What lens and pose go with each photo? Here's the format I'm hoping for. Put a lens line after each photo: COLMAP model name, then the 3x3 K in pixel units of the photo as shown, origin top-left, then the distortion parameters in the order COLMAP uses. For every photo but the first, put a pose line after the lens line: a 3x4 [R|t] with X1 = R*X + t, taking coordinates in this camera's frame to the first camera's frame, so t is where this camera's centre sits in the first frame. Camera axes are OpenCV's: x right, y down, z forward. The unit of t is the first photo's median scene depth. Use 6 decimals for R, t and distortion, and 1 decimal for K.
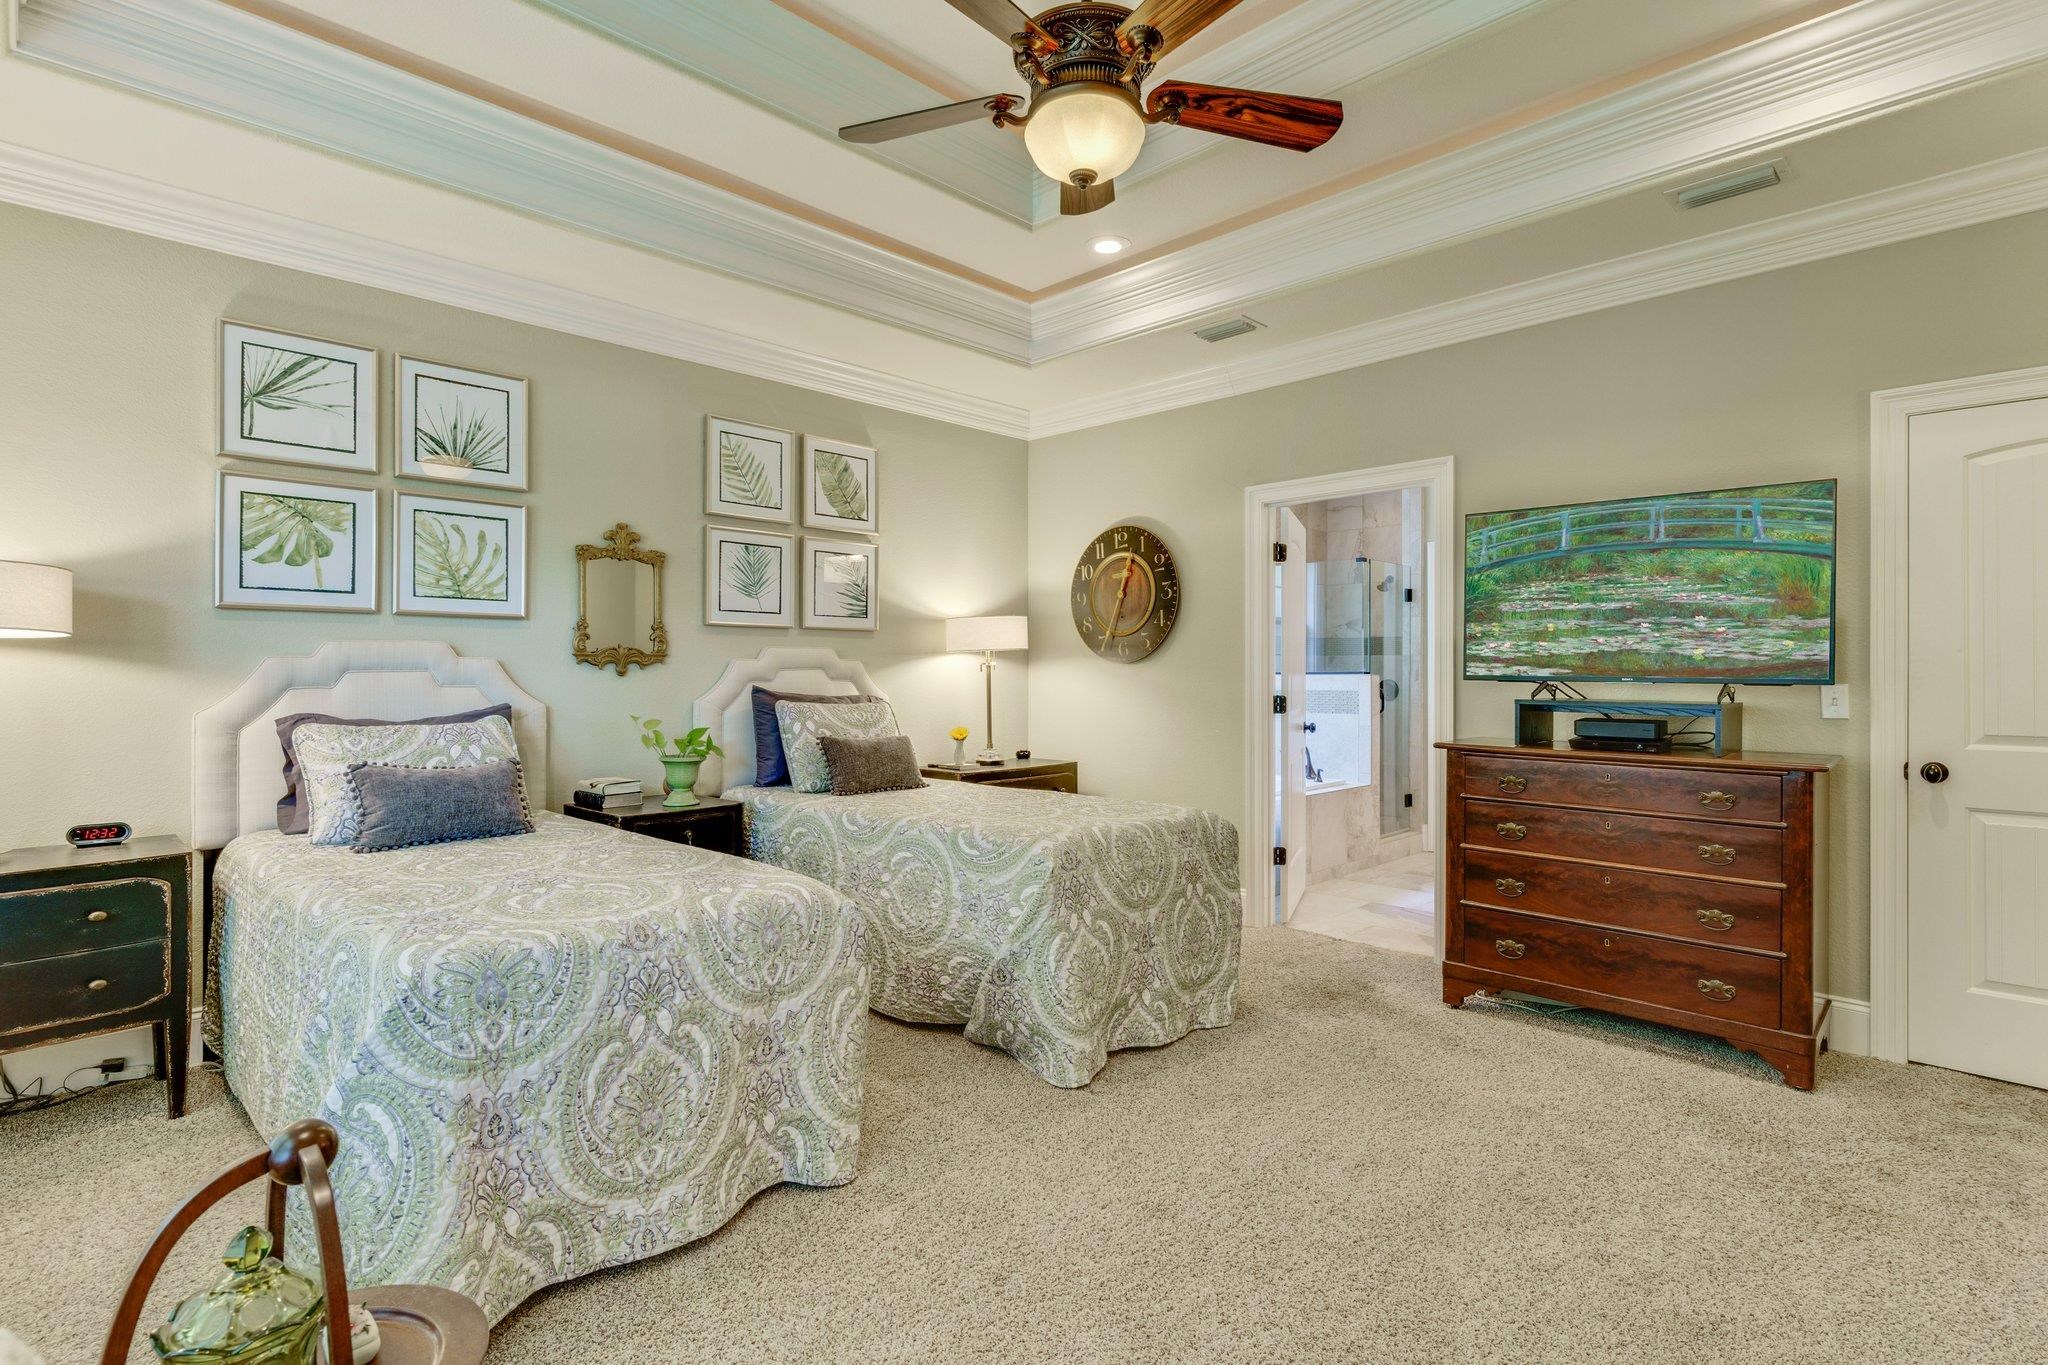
lens RADIAL K [[990.3, 0, 1020.0], [0, 990.3, 676.6], [0, 0, 1]] dist [0.003152, -0.000984]
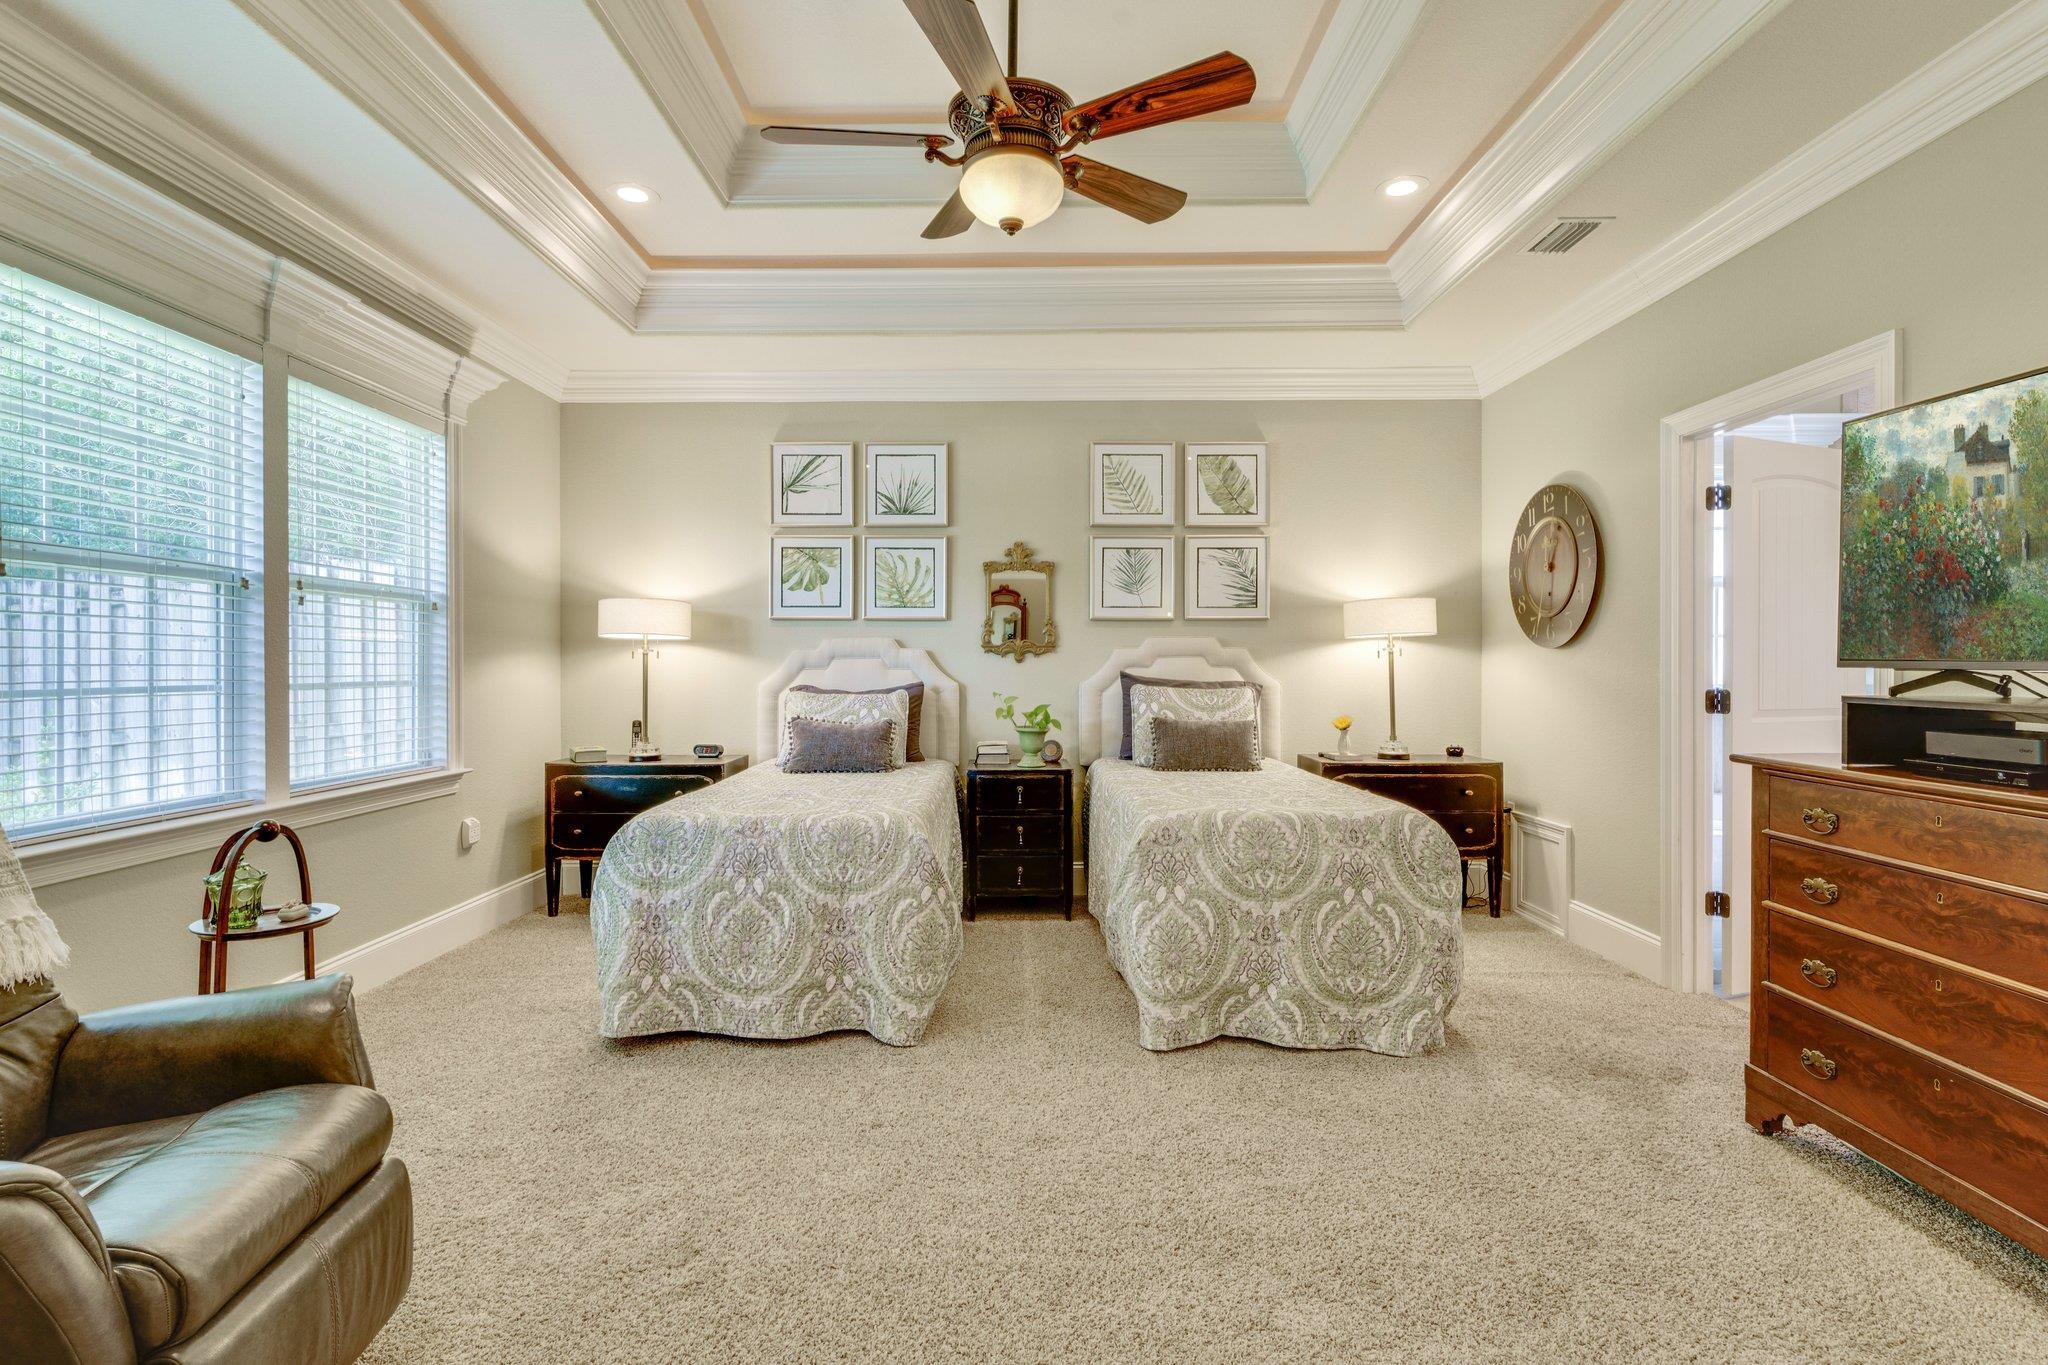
lens RADIAL K [[990.3, 0, 1015.5], [0, 990.3, 667.6], [0, 0, 1]] dist [0.003152, -0.000984]
pose [[0.697279, 0.003977, -0.716789, 0.597303], [-0.005214, 0.999986, 0.000476, 0.006867], [0.716781, 0.003406, 0.697290, 0.135233]]
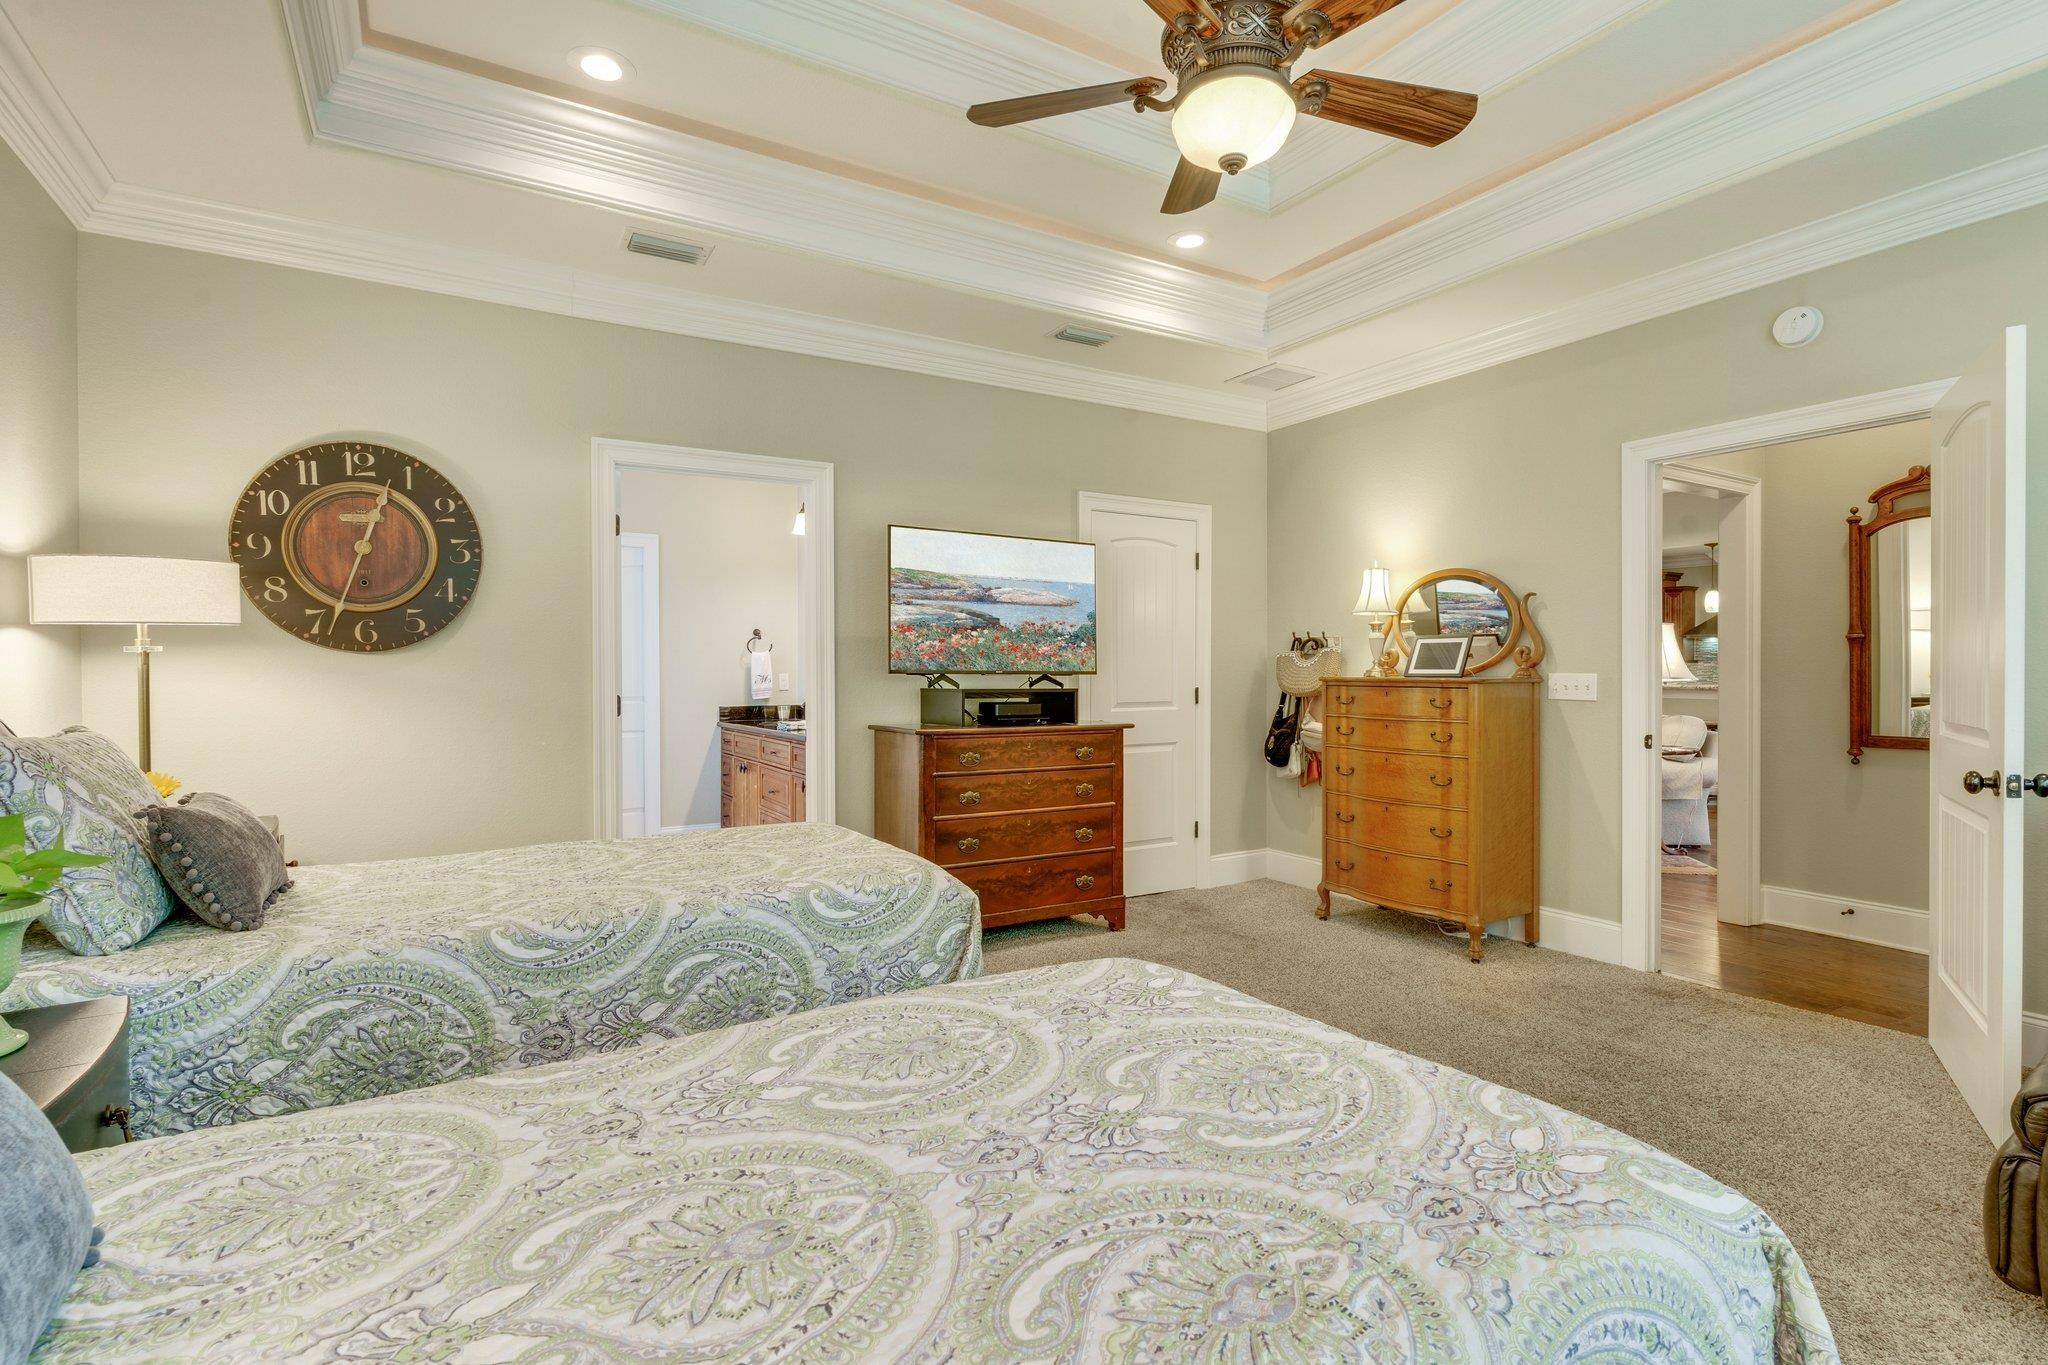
lens RADIAL K [[990.3, 0, 1032.9], [0, 990.3, 681.7], [0, 0, 1]] dist [0.003152, -0.000984]
pose [[0.240554, -0.014524, 0.970527, -0.650404], [0.006813, 0.999889, 0.013275, -0.000890], [-0.970612, 0.003419, 0.240627, 0.635210]]
